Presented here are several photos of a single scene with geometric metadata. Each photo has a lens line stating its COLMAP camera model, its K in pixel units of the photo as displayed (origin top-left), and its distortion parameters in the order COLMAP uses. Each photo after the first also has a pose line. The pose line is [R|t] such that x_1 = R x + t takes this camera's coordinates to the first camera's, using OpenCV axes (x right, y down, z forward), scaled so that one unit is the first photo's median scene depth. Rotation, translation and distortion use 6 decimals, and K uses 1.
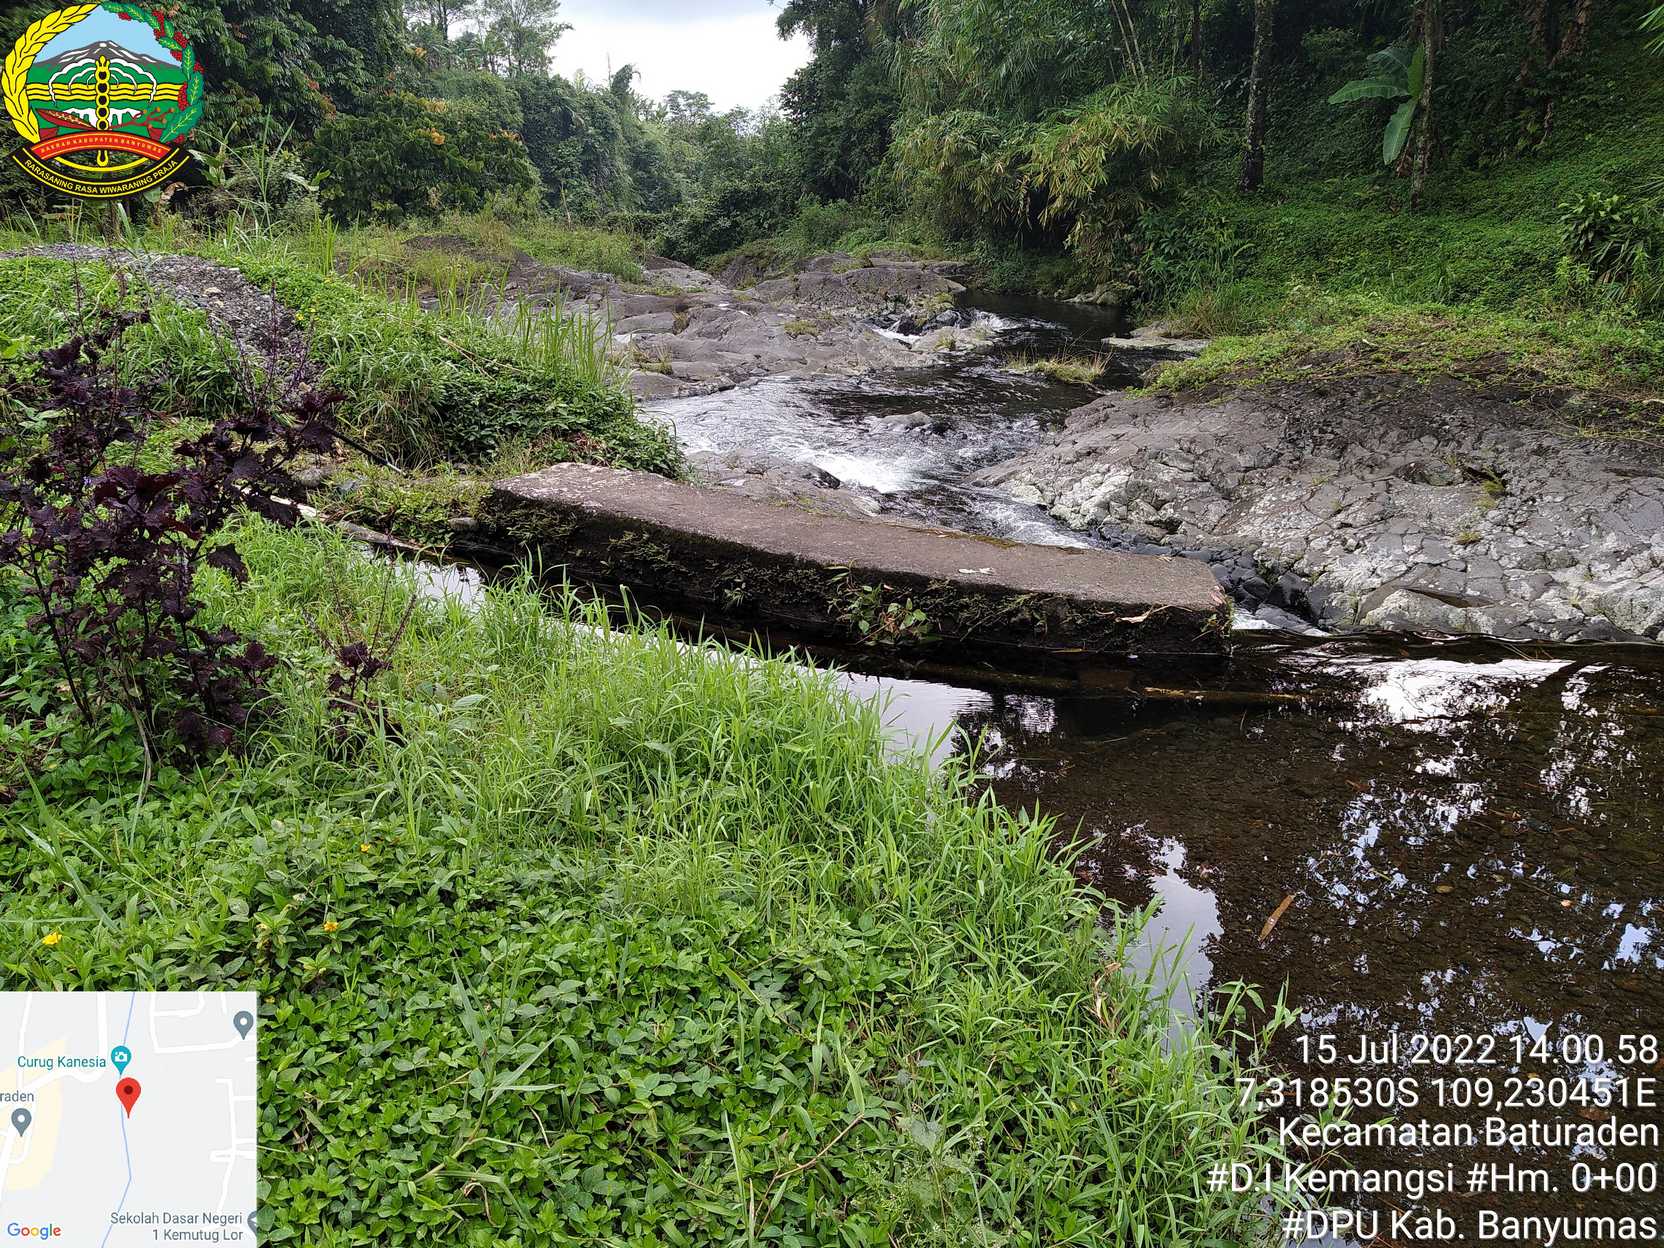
lens RADIAL K [[1385.3, 0, 804.7], [0, 1385.3, 613.8], [0, 0, 1]] dist [0.018636, -0.039058]
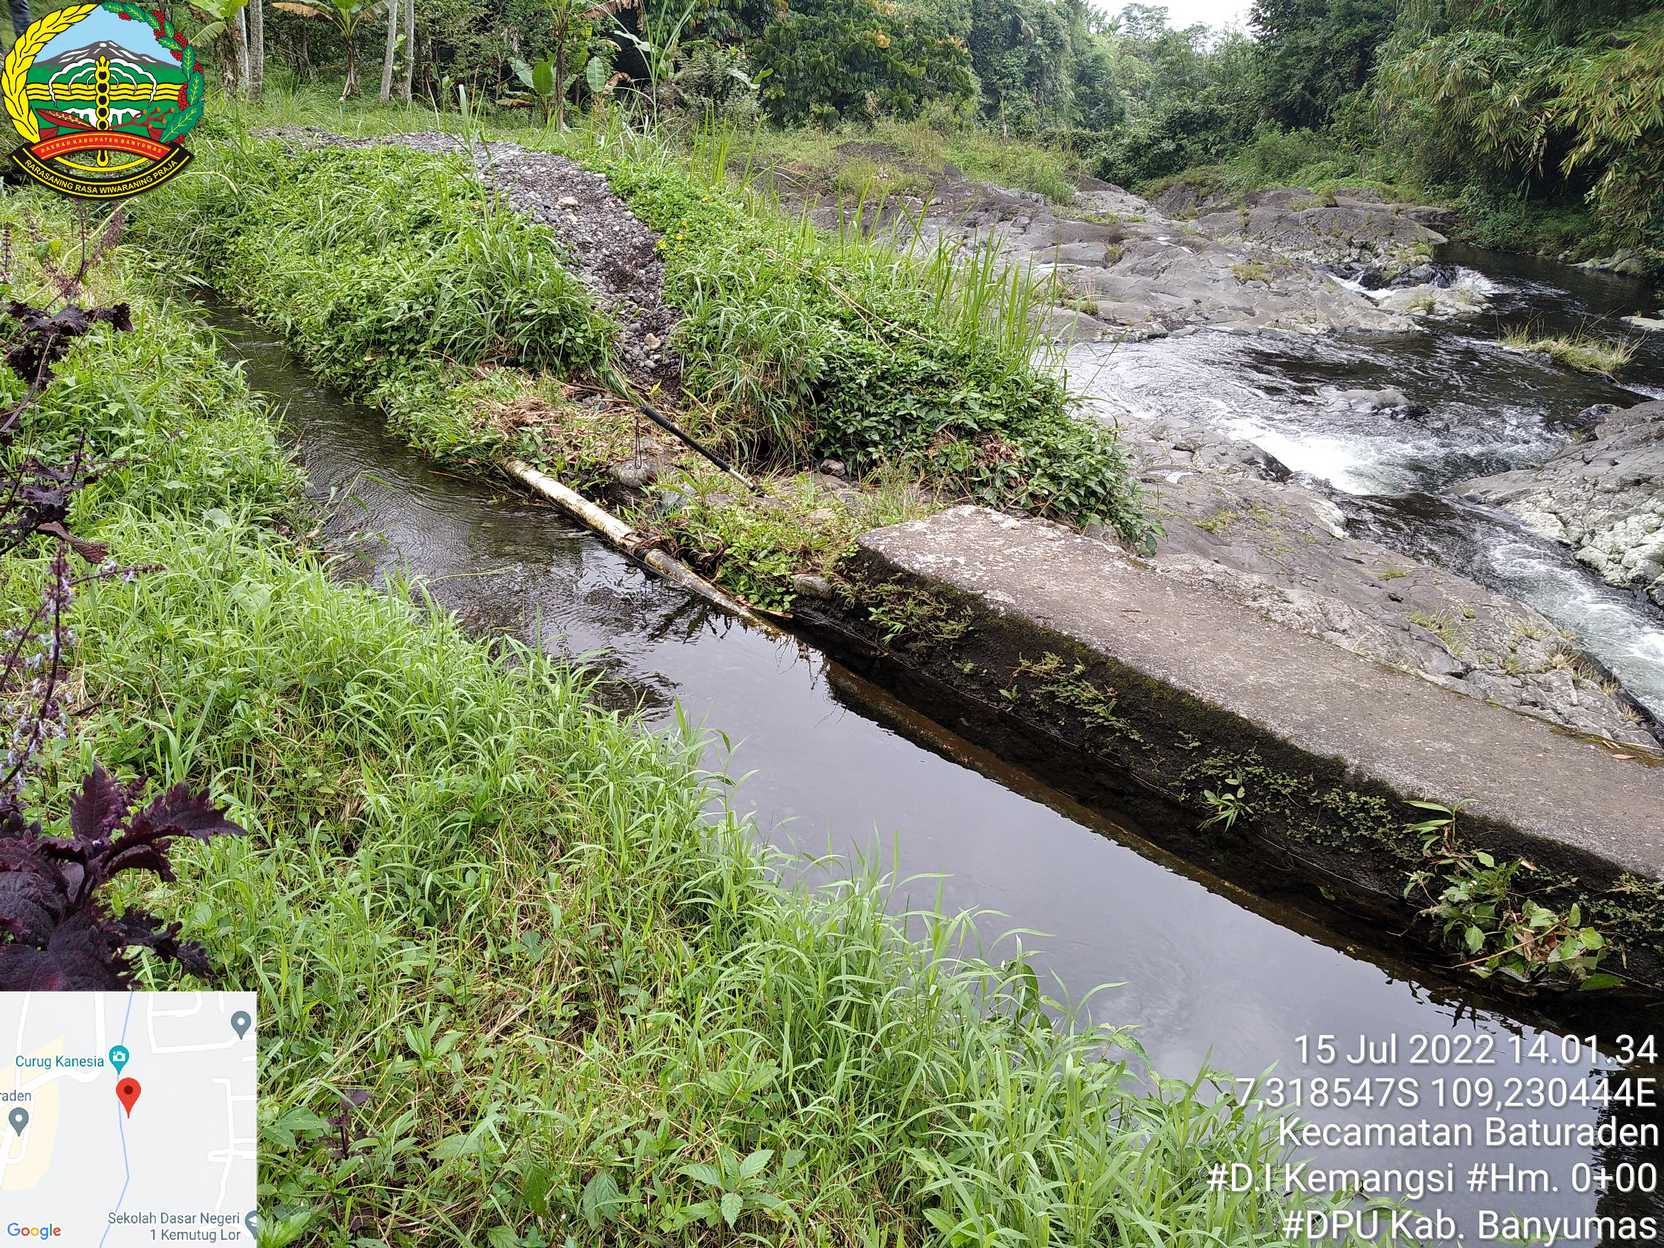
lens RADIAL K [[1385.3, 0, 830.6], [0, 1385.3, 610.4], [0, 0, 1]] dist [0.018636, -0.039058]
pose [[0.959828, 0.141427, -0.242338, -0.029364], [-0.128215, 0.989306, 0.069533, -0.042227], [0.249580, -0.035669, 0.967697, 0.143172]]
